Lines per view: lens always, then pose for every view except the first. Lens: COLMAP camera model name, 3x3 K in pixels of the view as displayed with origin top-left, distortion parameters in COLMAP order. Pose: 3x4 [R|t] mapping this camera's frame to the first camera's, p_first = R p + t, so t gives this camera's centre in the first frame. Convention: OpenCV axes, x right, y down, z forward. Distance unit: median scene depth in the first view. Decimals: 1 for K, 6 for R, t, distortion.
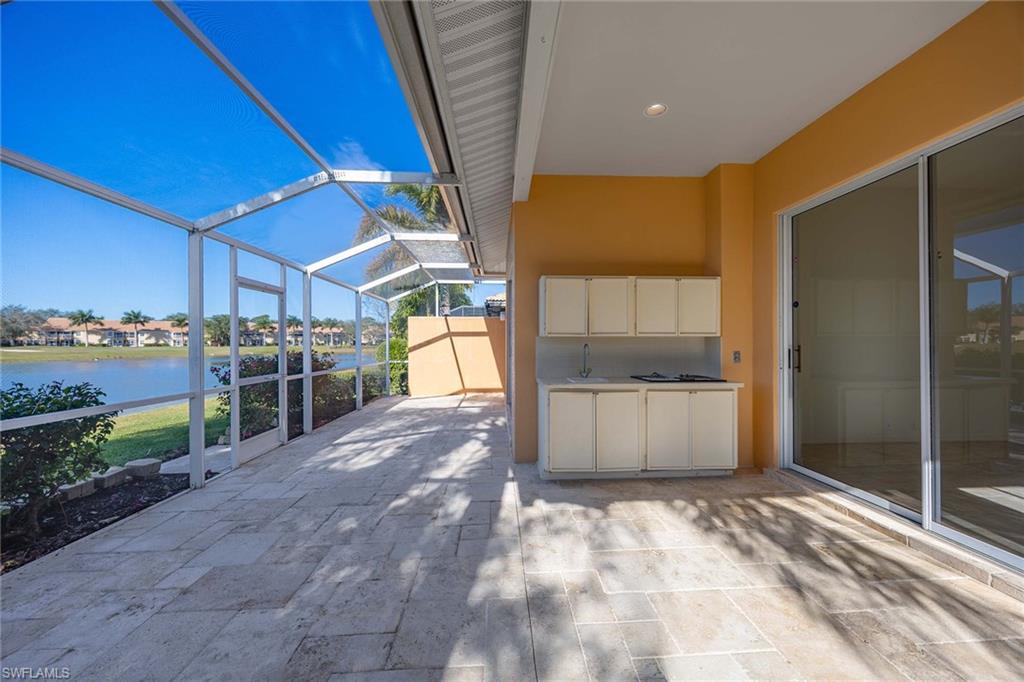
lens RADIAL K [[387.9, 0, 514.5], [0, 387.9, 342.0], [0, 0, 1]] dist [-0.007298, 0.001660]
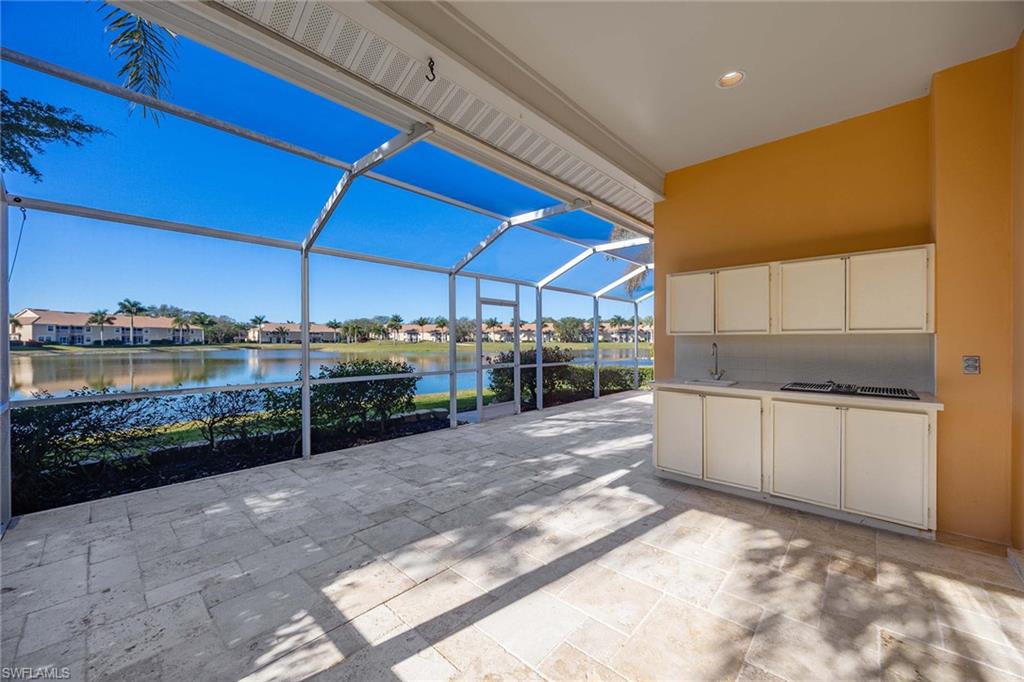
lens RADIAL K [[387.9, 0, 514.8], [0, 387.9, 341.2], [0, 0, 1]] dist [-0.007298, 0.001660]
pose [[0.705059, 0.003691, -0.709139, 0.551263], [-0.000010, 0.999987, 0.005195, -0.004629], [0.709148, -0.003656, 0.705050, 0.016508]]
